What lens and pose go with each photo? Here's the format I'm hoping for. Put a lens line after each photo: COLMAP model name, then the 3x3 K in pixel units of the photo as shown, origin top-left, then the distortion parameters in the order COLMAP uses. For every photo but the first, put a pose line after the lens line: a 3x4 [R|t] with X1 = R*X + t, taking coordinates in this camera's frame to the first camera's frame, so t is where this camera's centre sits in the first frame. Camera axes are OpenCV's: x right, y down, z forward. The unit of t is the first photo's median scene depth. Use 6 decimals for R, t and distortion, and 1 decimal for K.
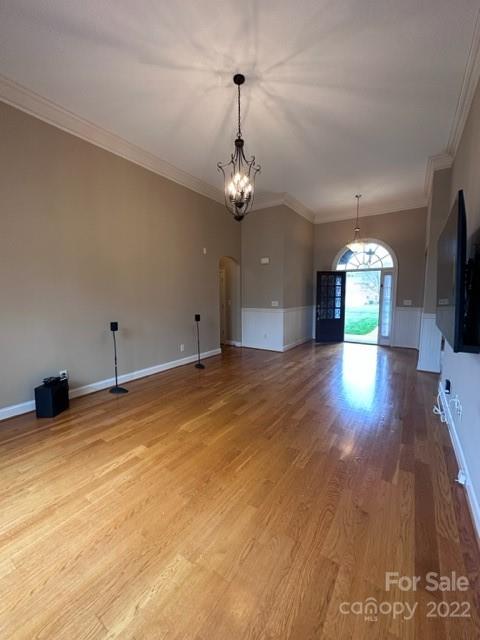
lens RADIAL K [[259.1, 0, 240.0], [0, 259.1, 320.0], [0, 0, 1]] dist [-0.000522, 0.000022]
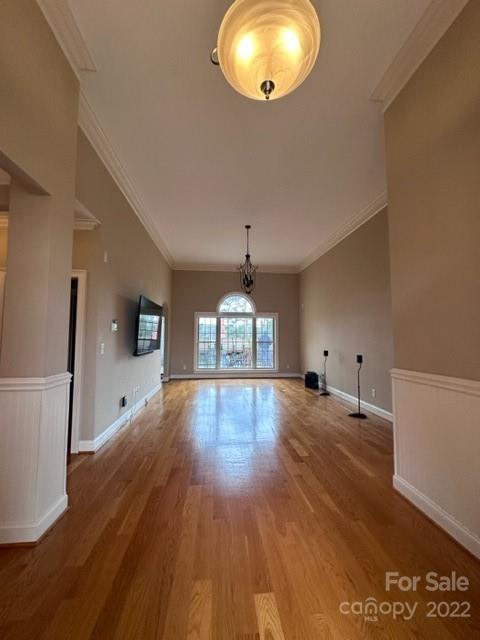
lens RADIAL K [[259.1, 0, 240.0], [0, 259.1, 320.0], [0, 0, 1]] dist [-0.000522, 0.000022]
pose [[-0.756431, -0.042967, -0.652660, 1.248041], [-0.064961, 0.997842, 0.009598, -0.211119], [0.650839, 0.049658, -0.757590, 2.370157]]
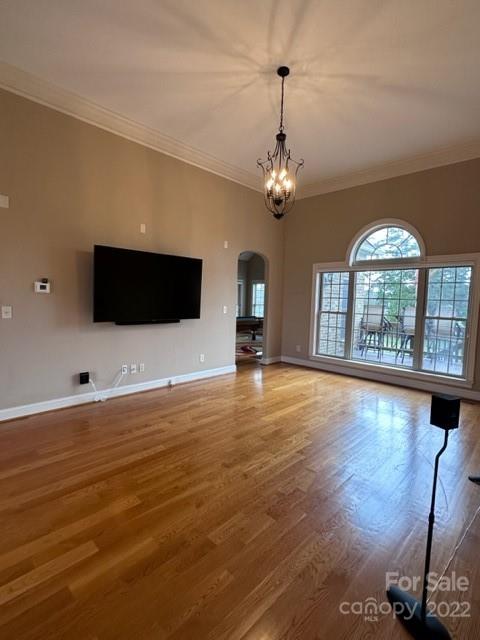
lens RADIAL K [[309.0, 0, 240.0], [0, 309.0, 320.0], [0, 0, 1]] dist [0.000494, -0.000186]
pose [[-0.986983, -0.033436, 0.157308, -0.052348], [-0.007560, 0.986713, 0.162296, -0.203468], [-0.160644, 0.158994, -0.974122, 2.130322]]
